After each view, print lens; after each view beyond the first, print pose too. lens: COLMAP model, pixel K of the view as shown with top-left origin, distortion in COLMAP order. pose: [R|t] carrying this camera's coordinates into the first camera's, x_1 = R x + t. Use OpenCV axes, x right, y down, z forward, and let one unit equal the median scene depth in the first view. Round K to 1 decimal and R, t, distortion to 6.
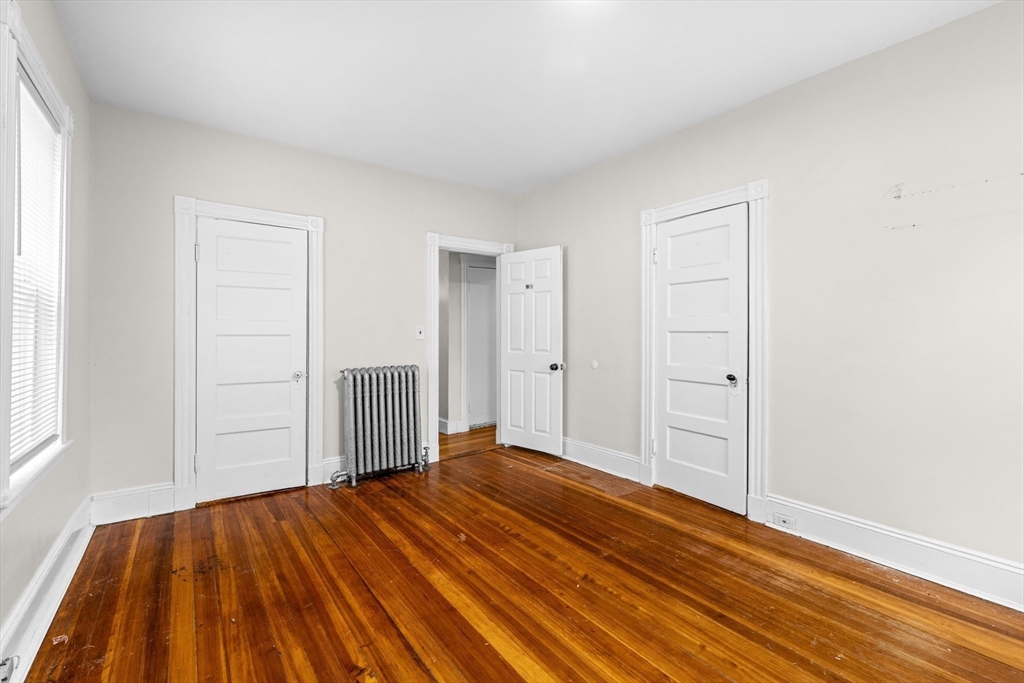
lens RADIAL K [[445.4, 0, 508.8], [0, 445.4, 338.2], [0, 0, 1]] dist [0.002060, 0.000191]
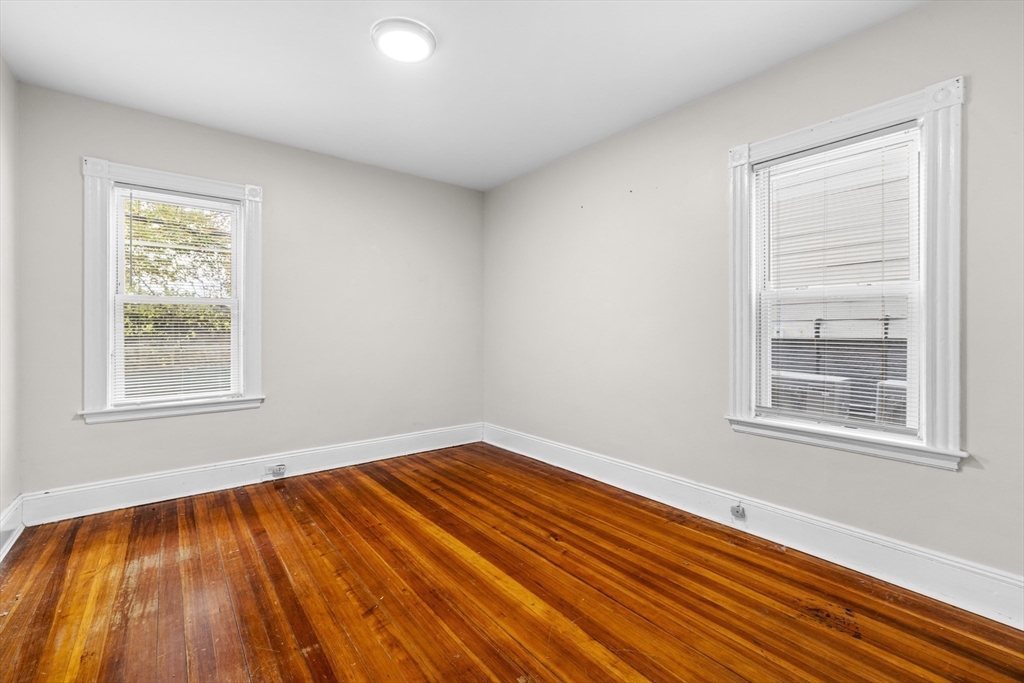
lens RADIAL K [[445.4, 0, 513.3], [0, 445.4, 336.7], [0, 0, 1]] dist [0.002060, 0.000191]
pose [[-0.999267, -0.002486, -0.038205, -0.085685], [-0.003136, 0.999852, 0.016943, -0.008804], [0.038158, 0.017050, -0.999126, 1.997885]]
